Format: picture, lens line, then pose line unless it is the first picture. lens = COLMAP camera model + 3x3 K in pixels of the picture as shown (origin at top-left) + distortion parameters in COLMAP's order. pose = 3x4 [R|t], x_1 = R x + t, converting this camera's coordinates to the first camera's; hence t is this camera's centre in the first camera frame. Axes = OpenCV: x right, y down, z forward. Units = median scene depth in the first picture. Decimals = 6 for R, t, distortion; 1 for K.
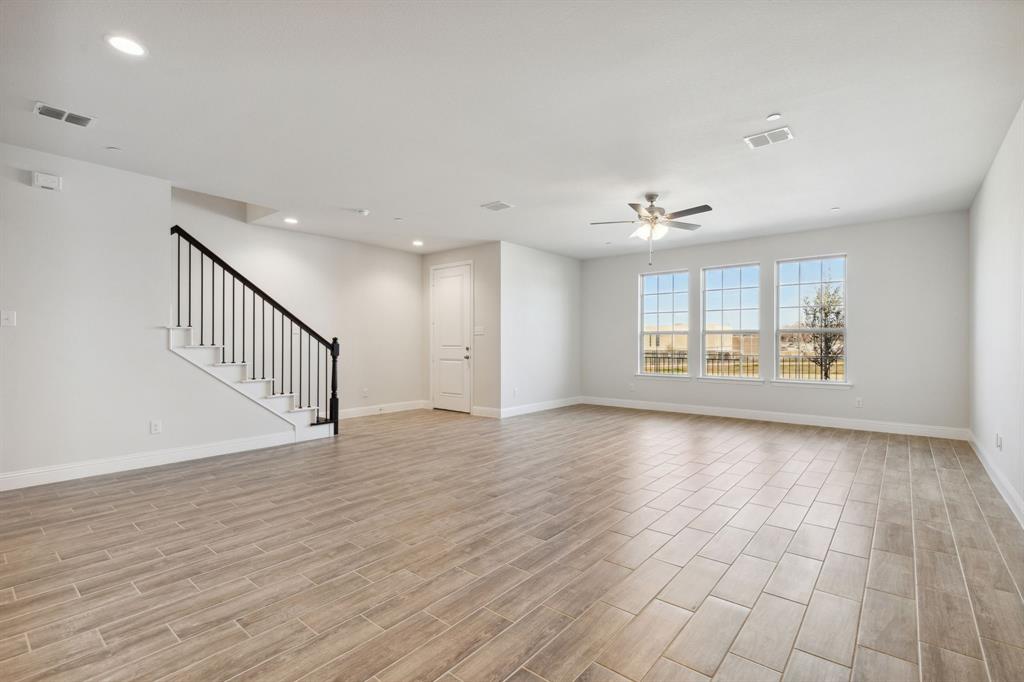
lens RADIAL K [[465.9, 0, 518.4], [0, 465.9, 350.6], [0, 0, 1]] dist [0.008299, -0.001012]
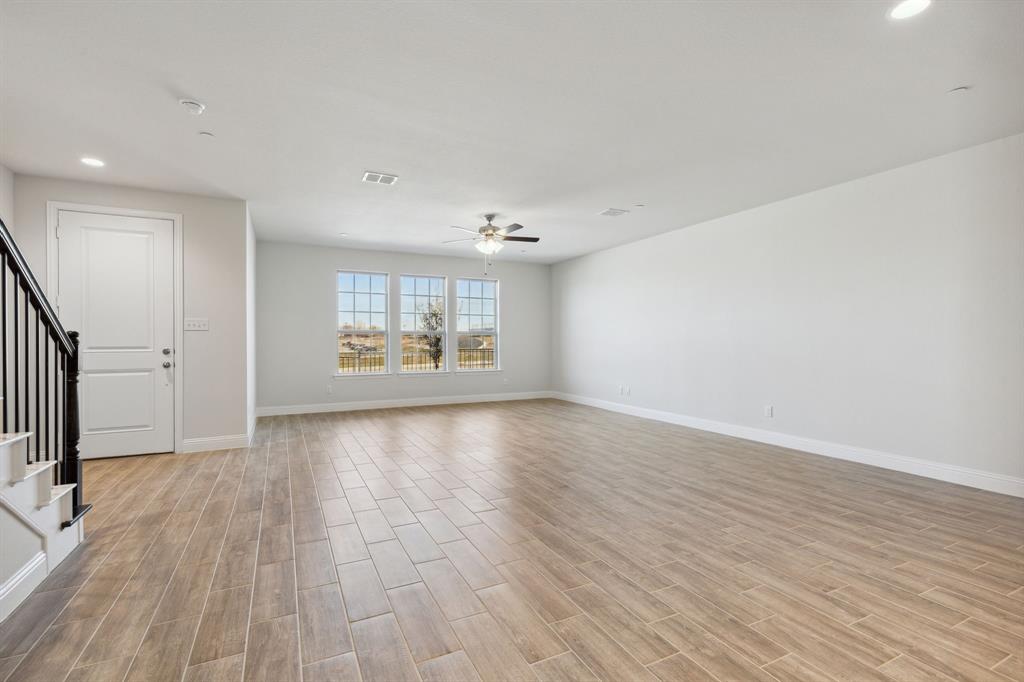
lens RADIAL K [[465.9, 0, 508.4], [0, 465.9, 341.8], [0, 0, 1]] dist [0.008299, -0.001012]
pose [[0.417628, -0.000121, 0.908618, -1.110012], [0.017112, 0.999824, -0.007732, -0.010492], [-0.908457, 0.018777, 0.417557, 0.699796]]
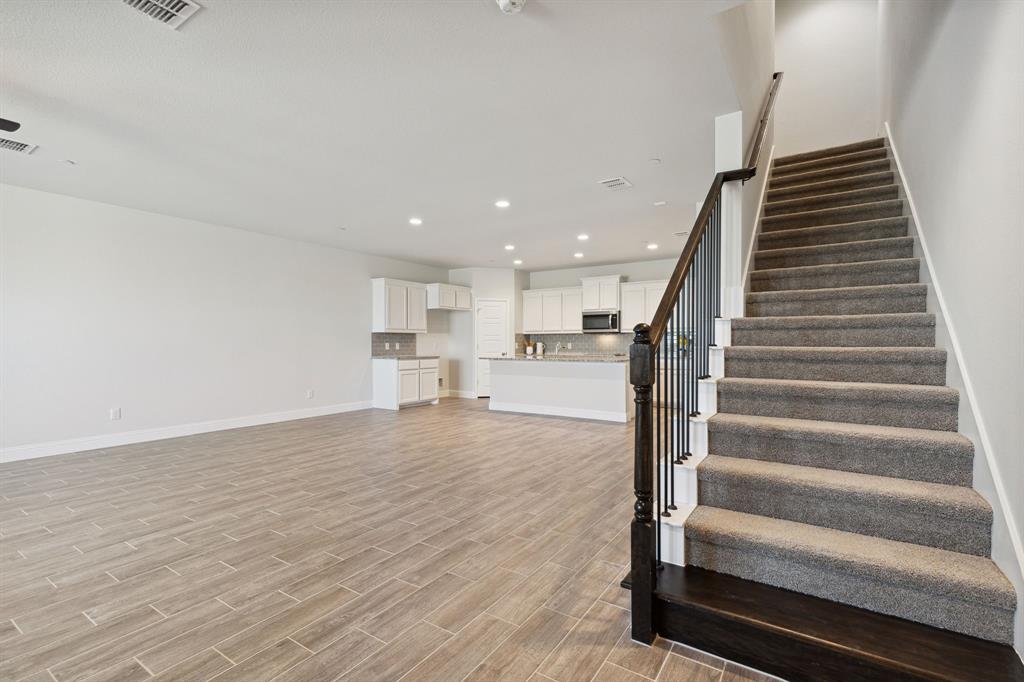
lens RADIAL K [[465.9, 0, 508.0], [0, 465.9, 338.0], [0, 0, 1]] dist [0.008299, -0.001012]
pose [[-0.995675, 0.003245, -0.092847, -0.481348], [0.002623, 0.999973, 0.006829, -0.036308], [0.092867, 0.006556, -0.995657, 2.255436]]
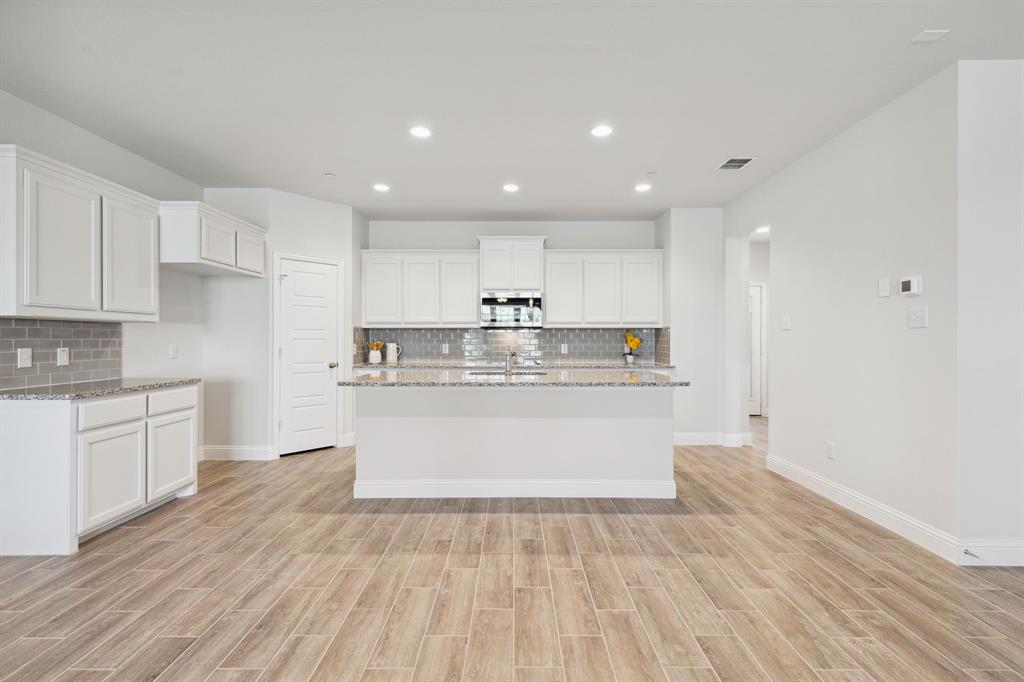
lens RADIAL K [[465.9, 0, 509.7], [0, 465.9, 340.1], [0, 0, 1]] dist [0.008299, -0.001012]
pose [[-0.778104, 0.004223, -0.628121, -0.215204], [-0.010072, 0.999765, 0.019198, -0.034674], [0.628055, 0.021265, -0.777879, 0.903424]]
